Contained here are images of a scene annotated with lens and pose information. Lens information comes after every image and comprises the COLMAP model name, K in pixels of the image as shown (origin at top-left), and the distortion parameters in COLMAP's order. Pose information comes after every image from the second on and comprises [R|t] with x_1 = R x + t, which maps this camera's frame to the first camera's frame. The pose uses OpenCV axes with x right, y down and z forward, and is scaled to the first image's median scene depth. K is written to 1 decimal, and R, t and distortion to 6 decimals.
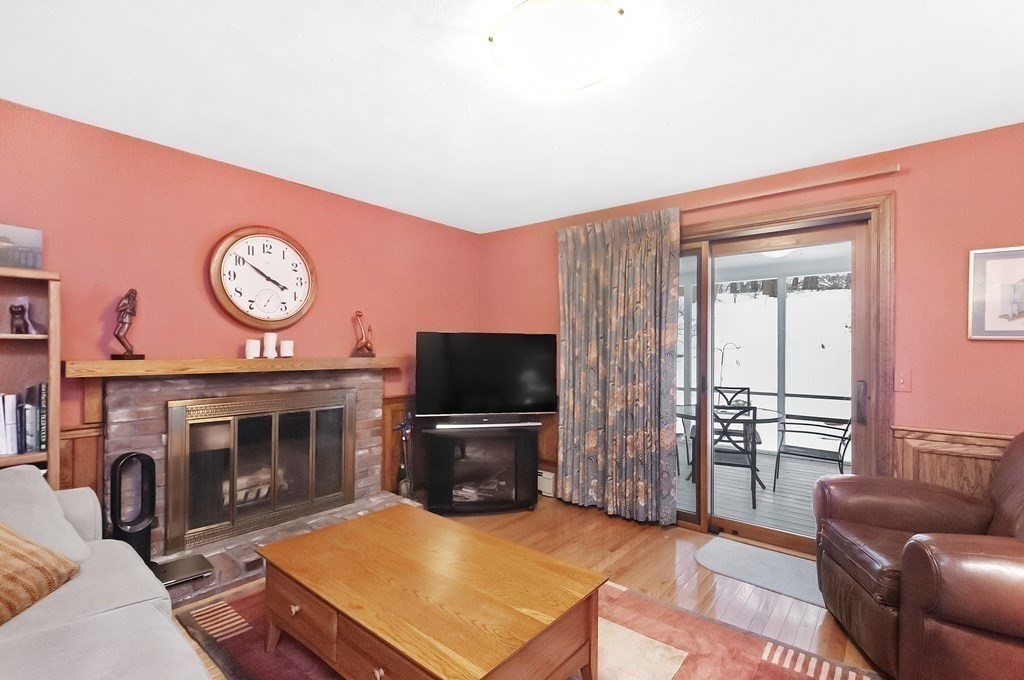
lens RADIAL K [[469.6, 0, 515.2], [0, 469.6, 344.3], [0, 0, 1]] dist [0.001156, -0.000328]
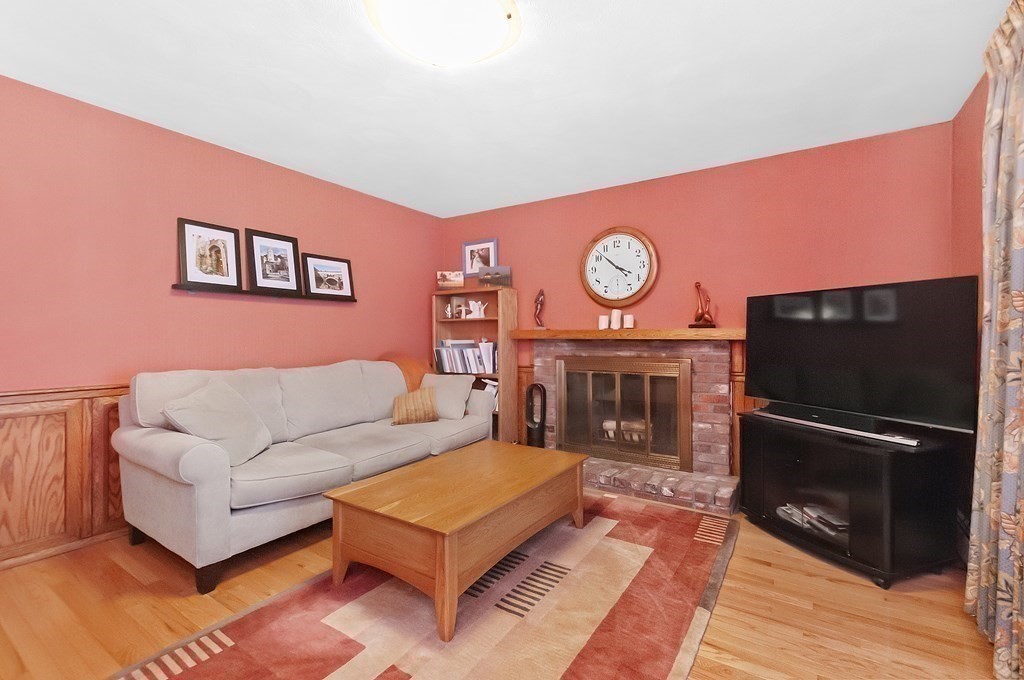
lens RADIAL K [[438.9, 0, 515.2], [0, 438.9, 340.8], [0, 0, 1]] dist [-0.000146, -0.000618]
pose [[0.108486, -0.000265, -0.994098, 0.608316], [0.009131, 0.999958, 0.000730, 0.054620], [0.994056, -0.009157, 0.108484, 0.576149]]
